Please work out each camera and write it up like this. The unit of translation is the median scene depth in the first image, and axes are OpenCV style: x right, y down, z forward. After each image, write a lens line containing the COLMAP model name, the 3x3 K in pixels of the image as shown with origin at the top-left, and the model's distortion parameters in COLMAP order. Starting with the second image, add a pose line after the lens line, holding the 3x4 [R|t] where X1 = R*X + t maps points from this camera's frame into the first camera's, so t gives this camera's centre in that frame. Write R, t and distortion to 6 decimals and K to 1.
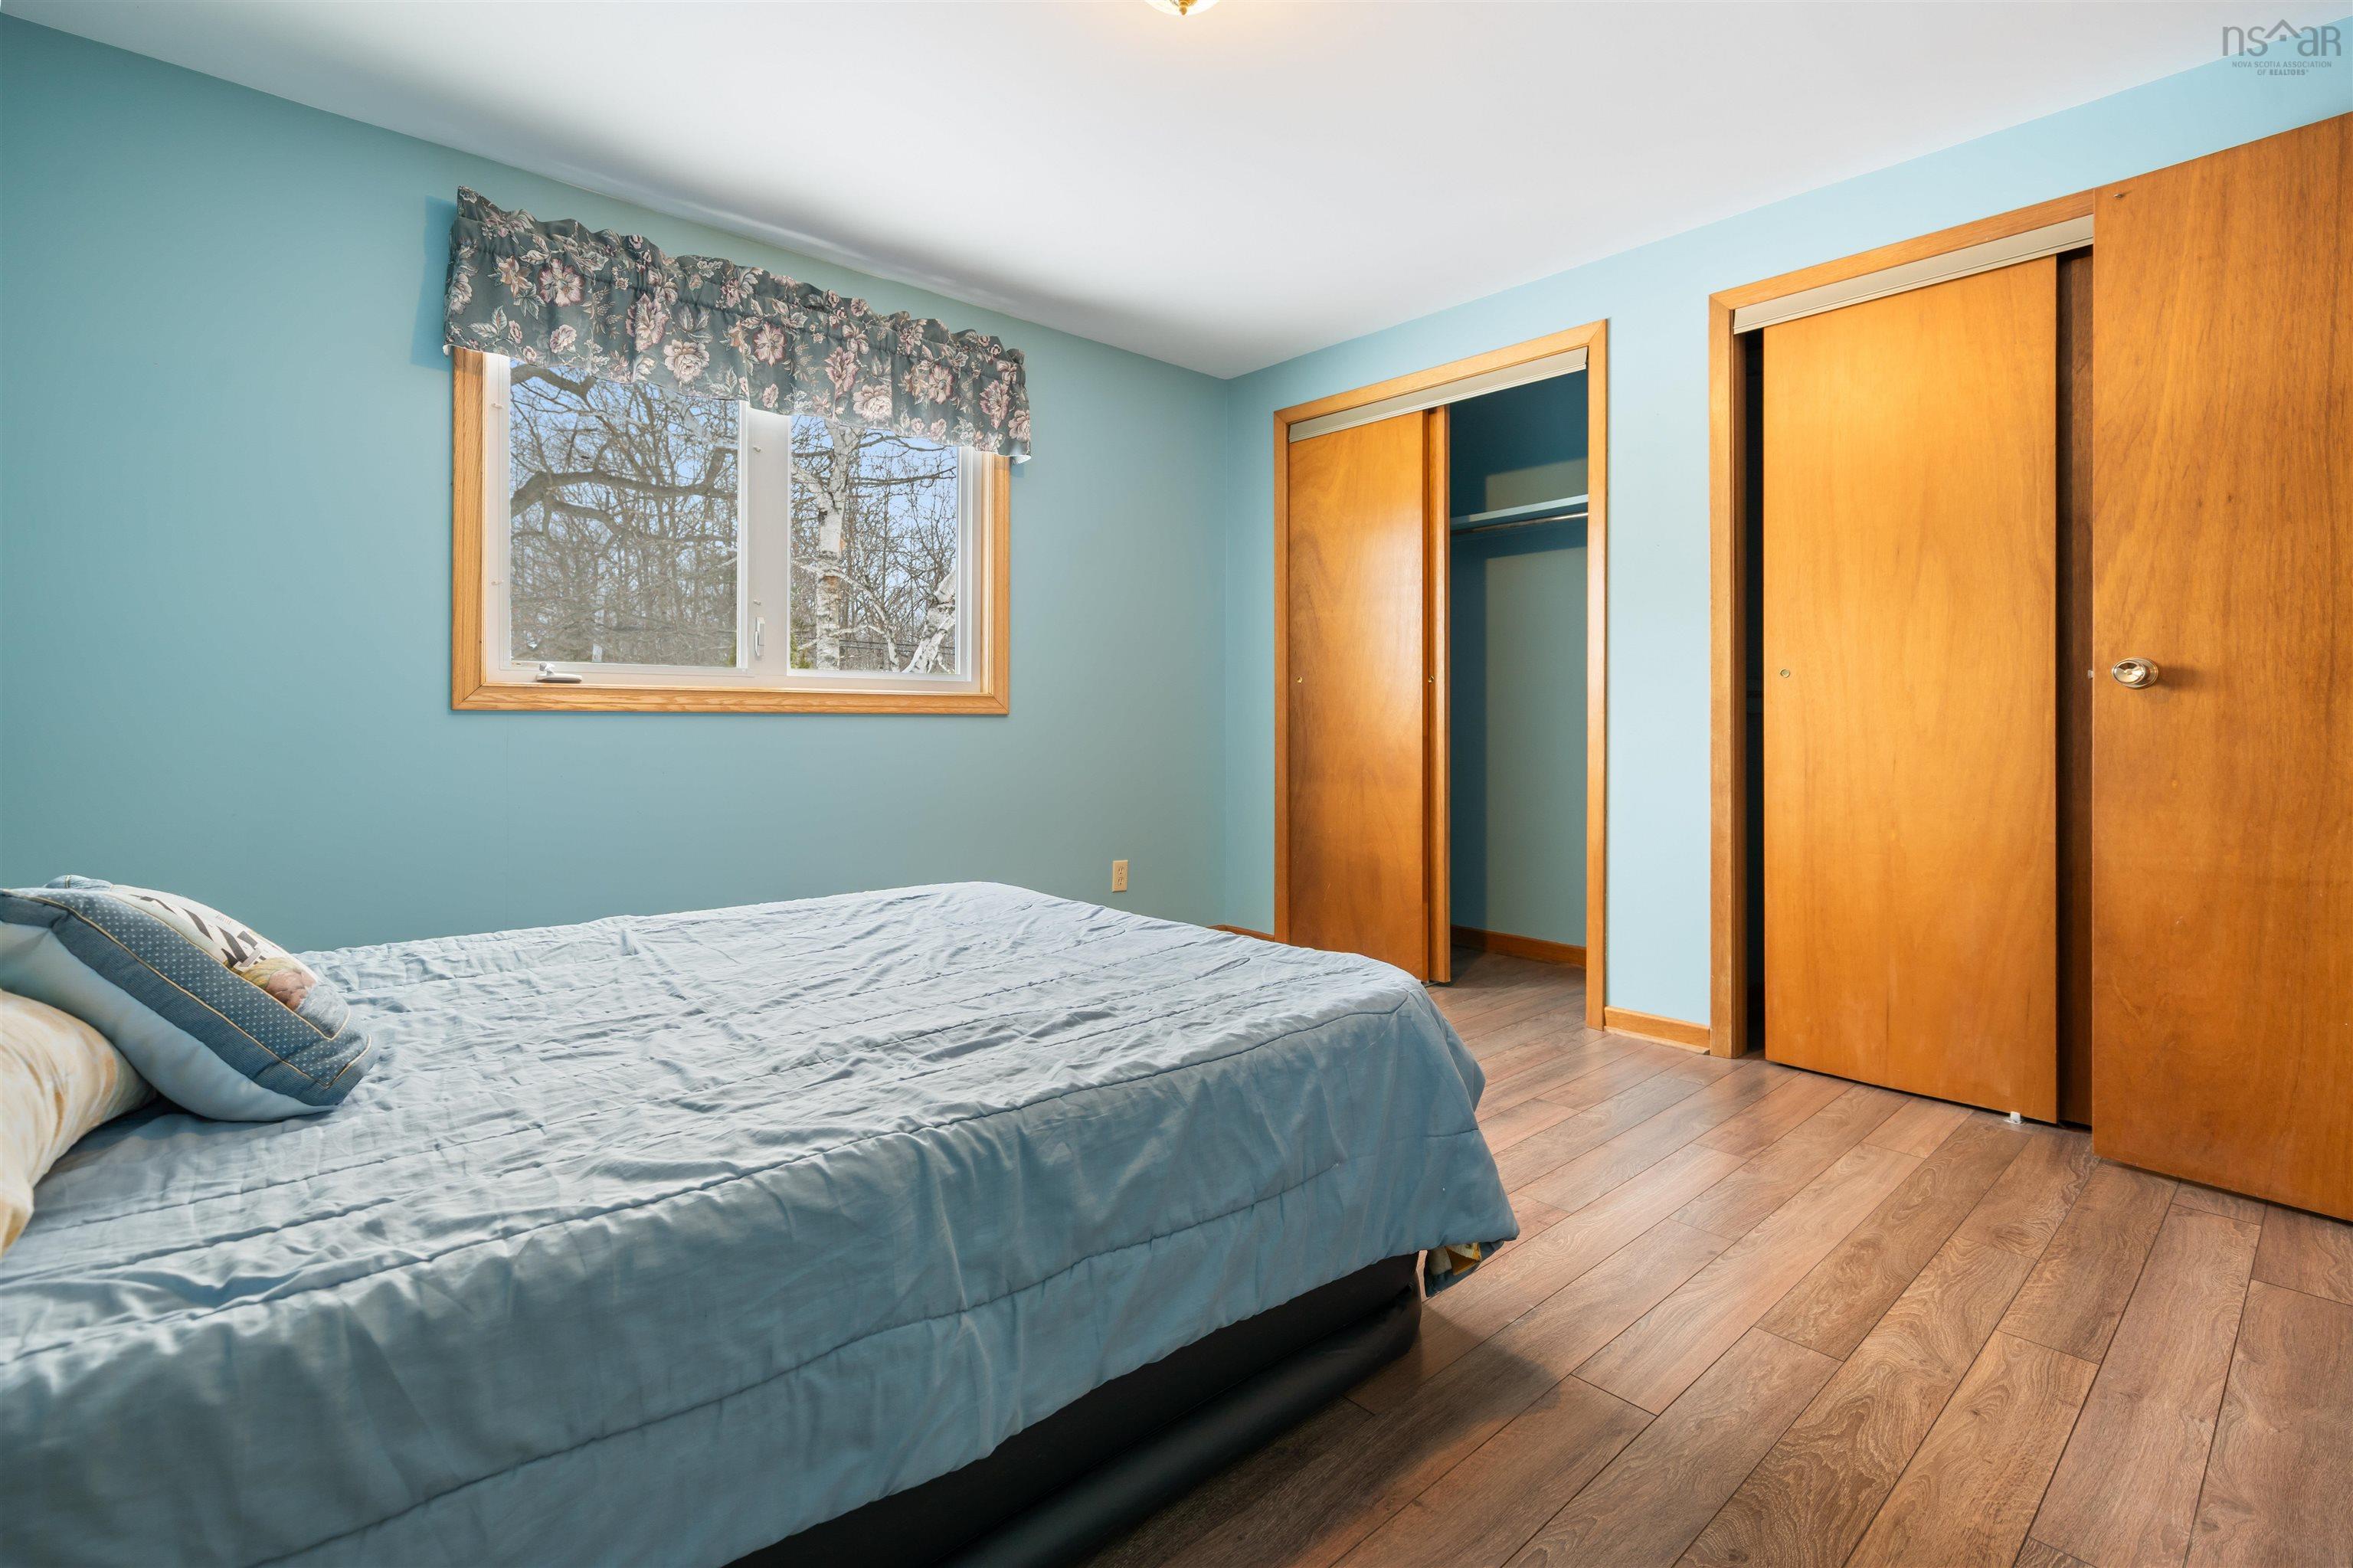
lens RADIAL K [[1069.2, 0, 1176.4], [0, 1069.2, 738.4], [0, 0, 1]] dist [-0.002561, -0.000442]
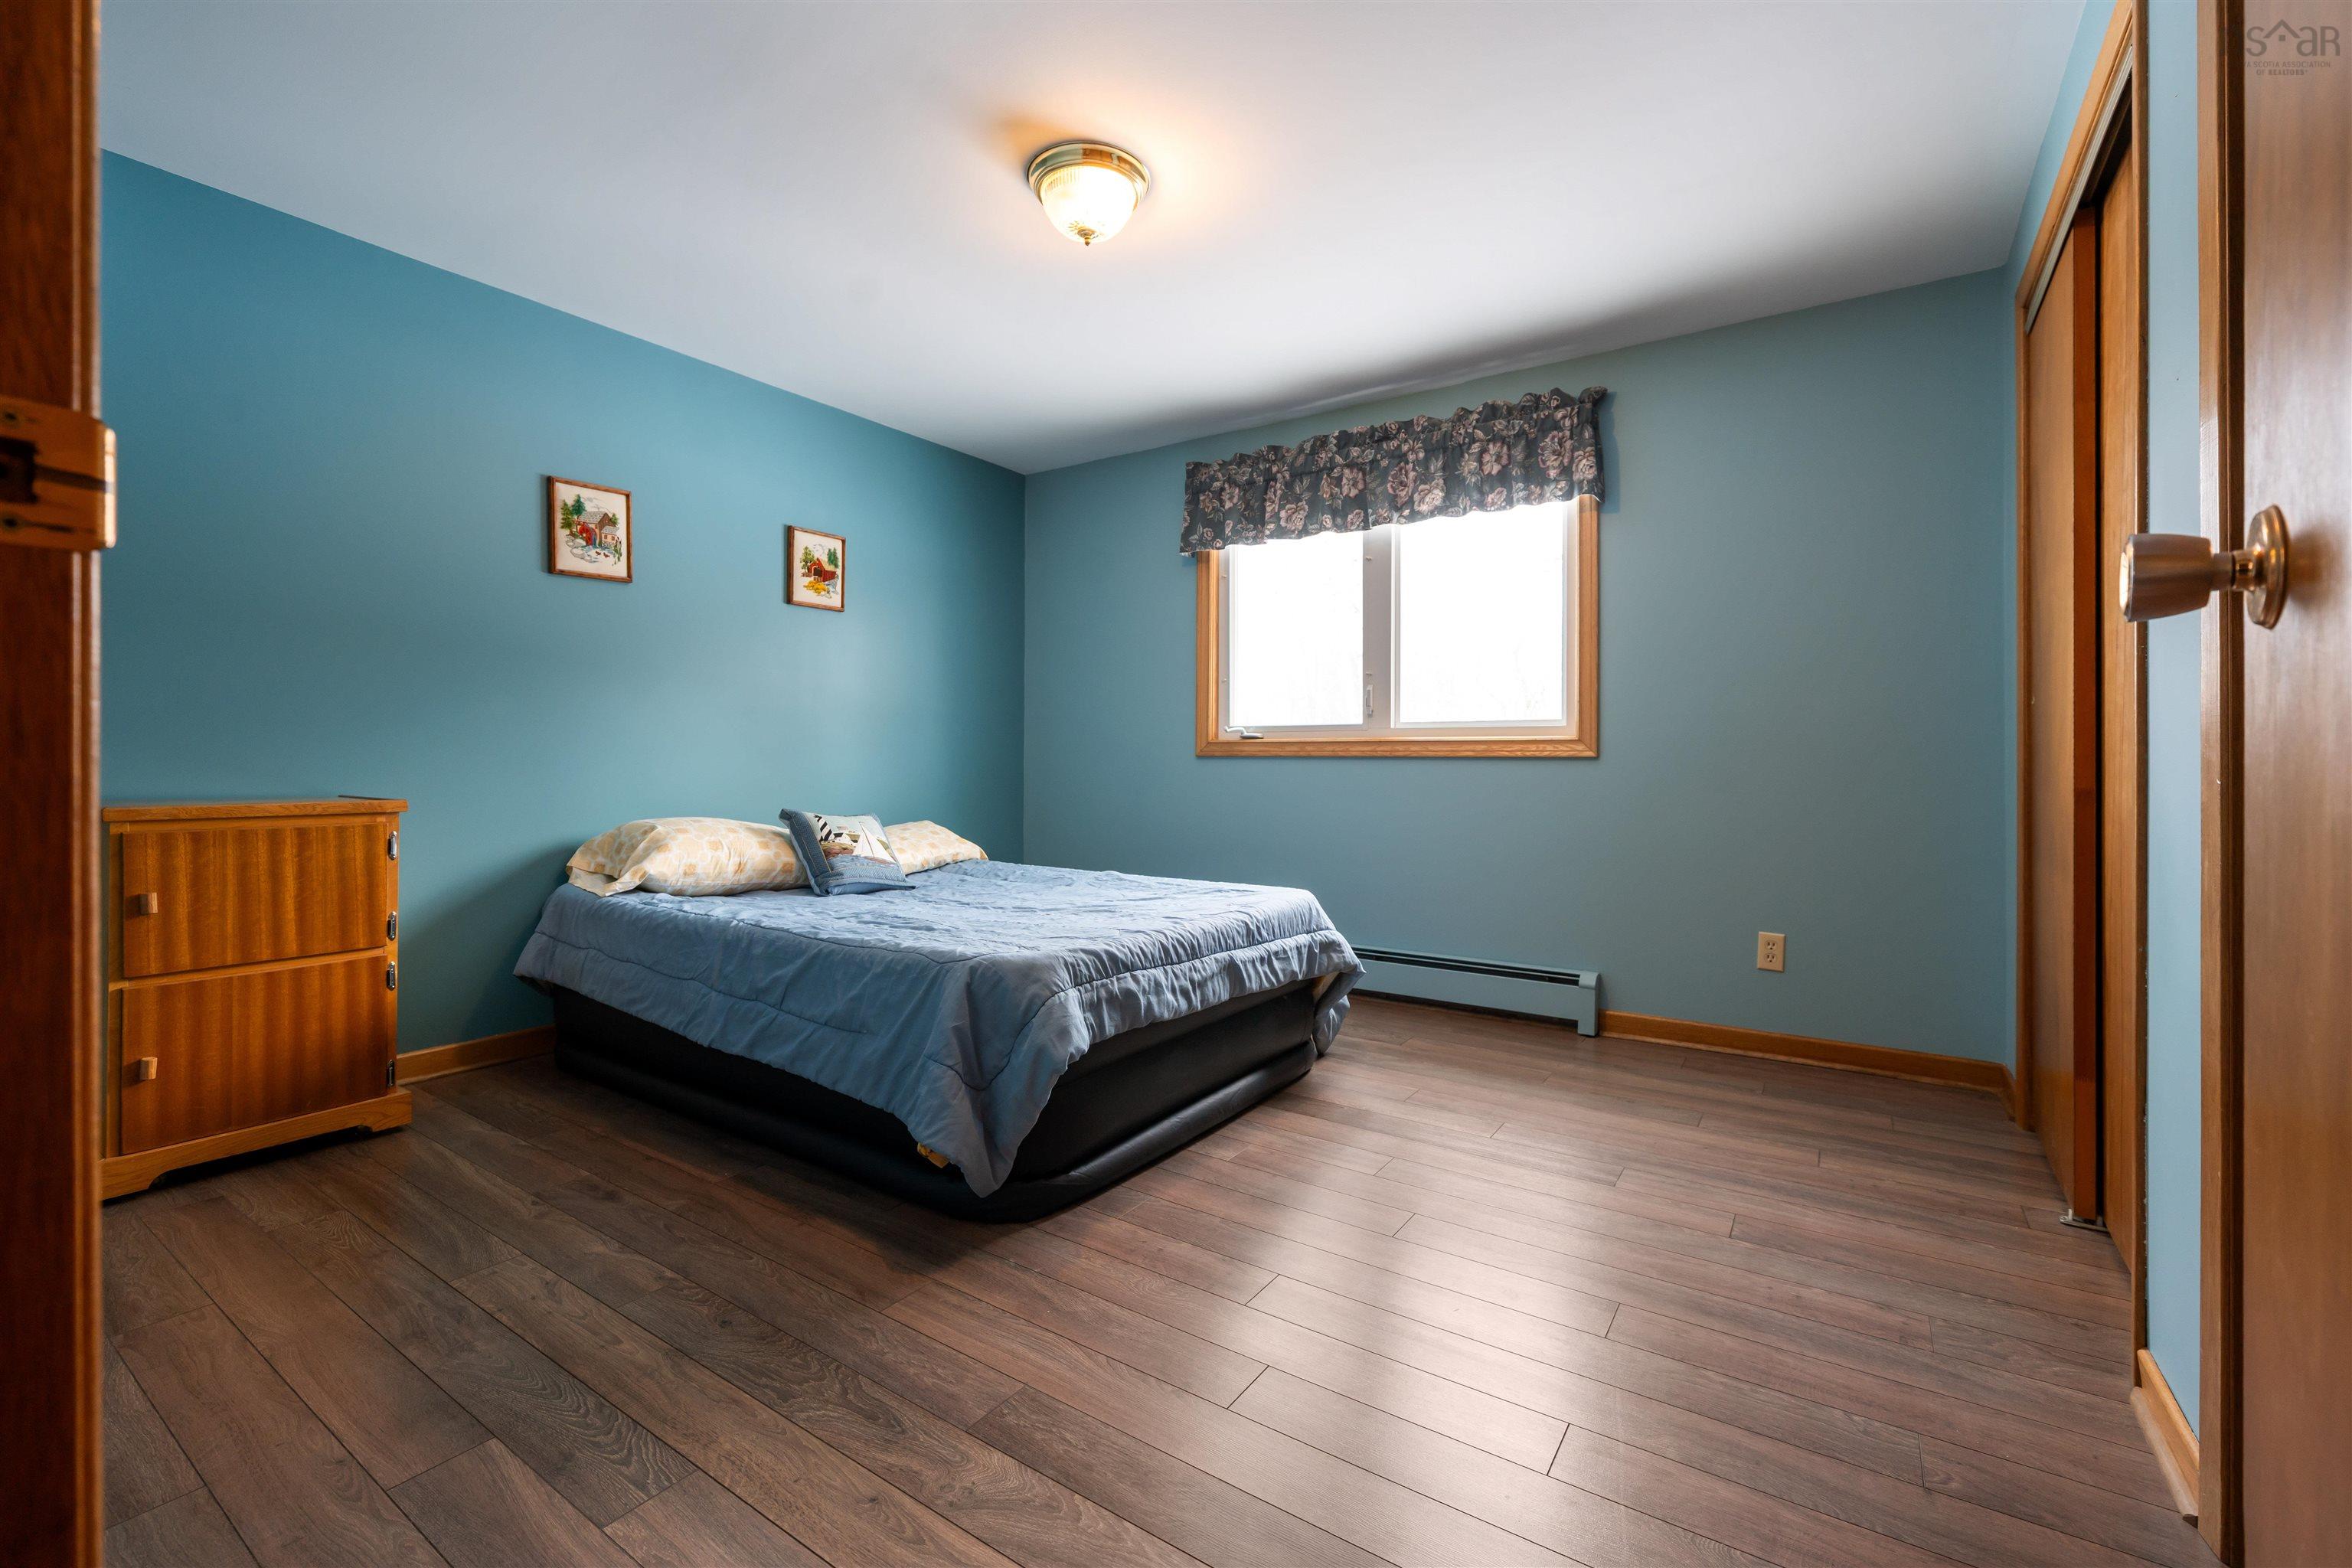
lens RADIAL K [[991.5, 0, 1176.0], [0, 991.5, 784.0], [0, 0, 1]] dist [-0.000284, 0.000036]
pose [[0.243319, 0.018299, -0.969774, 0.832563], [-0.020911, 0.999689, 0.013617, -0.003325], [0.969721, 0.016966, 0.243626, 0.526262]]
